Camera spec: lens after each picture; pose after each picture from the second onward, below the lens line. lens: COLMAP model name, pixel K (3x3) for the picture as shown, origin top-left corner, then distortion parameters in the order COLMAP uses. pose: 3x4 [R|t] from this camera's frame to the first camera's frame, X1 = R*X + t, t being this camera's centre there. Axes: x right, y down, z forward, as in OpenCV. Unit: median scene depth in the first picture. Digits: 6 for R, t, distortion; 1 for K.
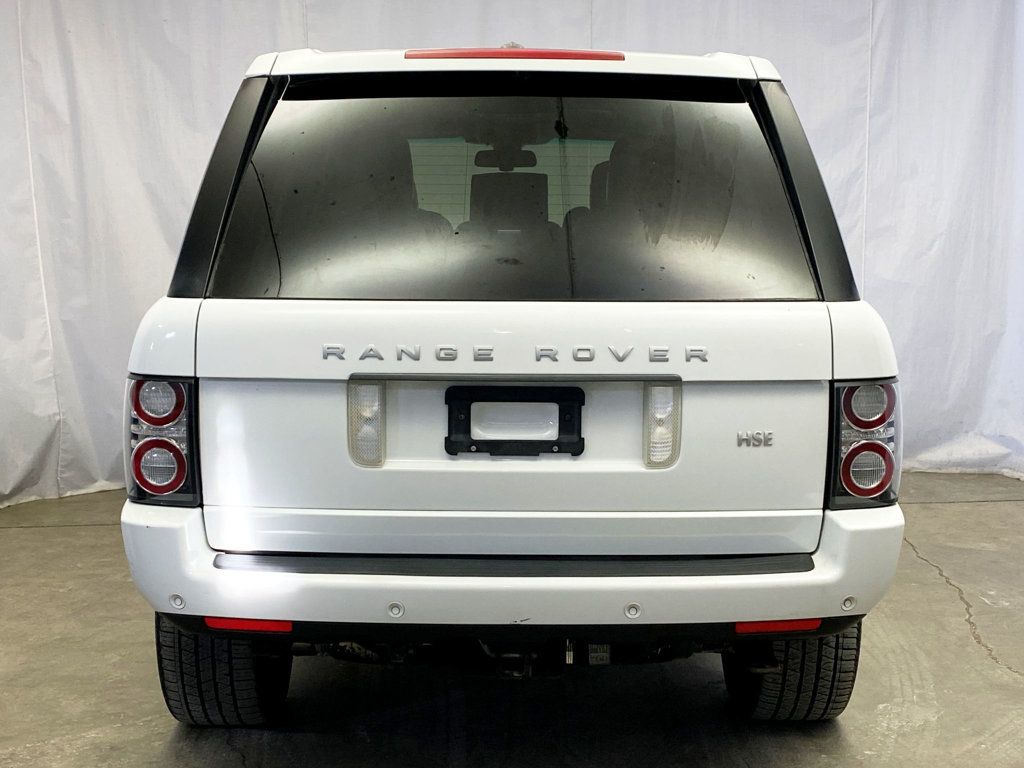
lens RADIAL K [[1401.0, 0, 547.1], [0, 1401.0, 385.3], [0, 0, 1]] dist [0.173129, -0.582165]
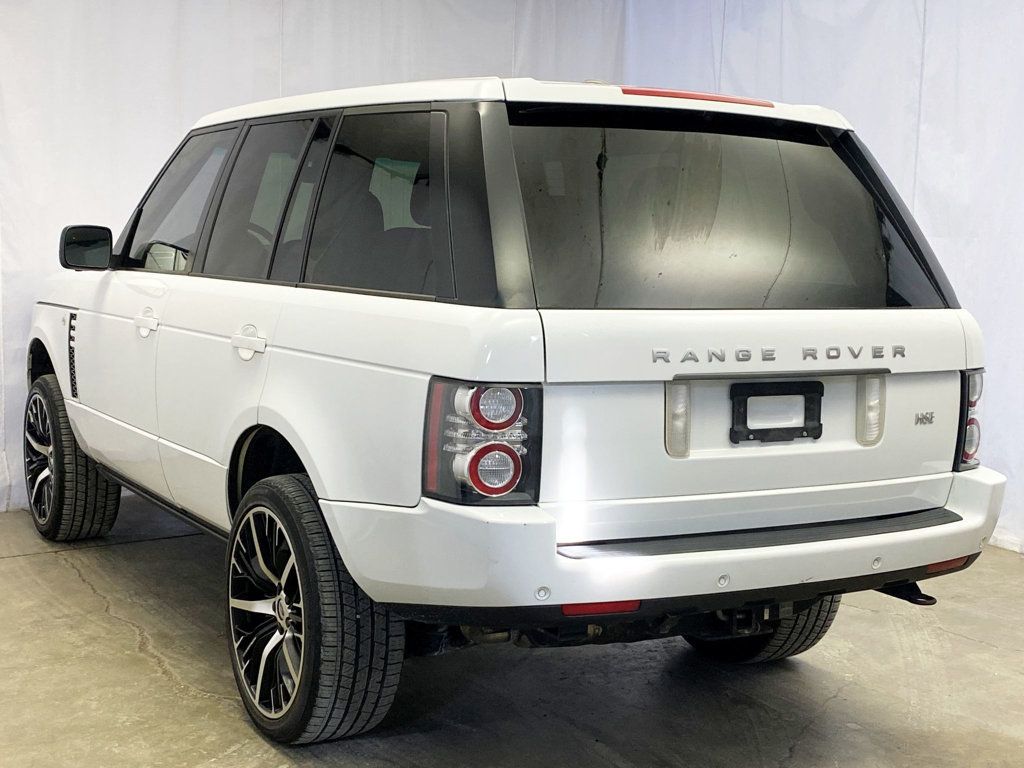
lens RADIAL K [[1401.0, 0, 547.1], [0, 1401.0, 385.3], [0, 0, 1]] dist [0.173129, -0.582165]
pose [[0.874268, -0.033447, 0.484290, -0.755996], [0.039207, 0.999230, -0.001767, -0.001785], [-0.483858, 0.020533, 0.874906, 0.067376]]
